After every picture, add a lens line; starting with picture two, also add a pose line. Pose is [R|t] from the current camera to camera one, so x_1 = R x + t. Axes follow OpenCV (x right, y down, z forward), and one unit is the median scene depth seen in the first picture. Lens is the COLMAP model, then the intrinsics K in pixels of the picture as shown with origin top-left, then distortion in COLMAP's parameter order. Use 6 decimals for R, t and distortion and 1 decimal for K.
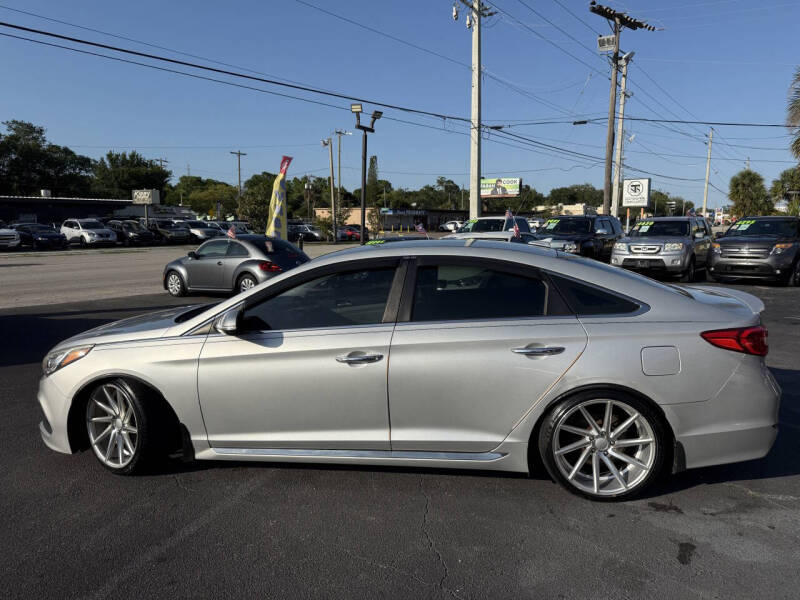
lens RADIAL K [[570.3, 0, 400.5], [0, 570.3, 307.1], [0, 0, 1]] dist [0.040949, -0.062582]
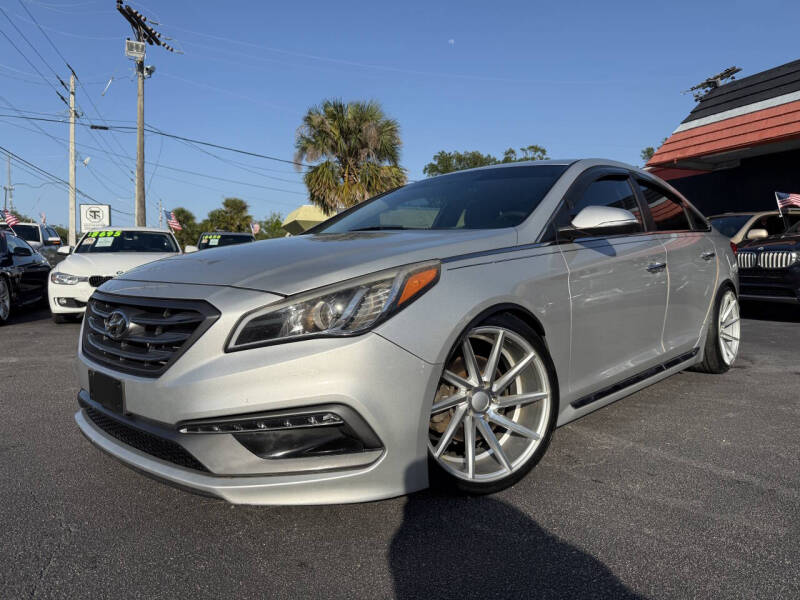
lens RADIAL K [[570.3, 0, 405.7], [0, 570.3, 305.3], [0, 0, 1]] dist [0.040949, -0.062582]
pose [[0.569121, -0.047572, 0.820876, -0.212667], [0.105035, 0.994352, -0.015196, 0.024666], [-0.815517, 0.094869, 0.570904, 0.159112]]
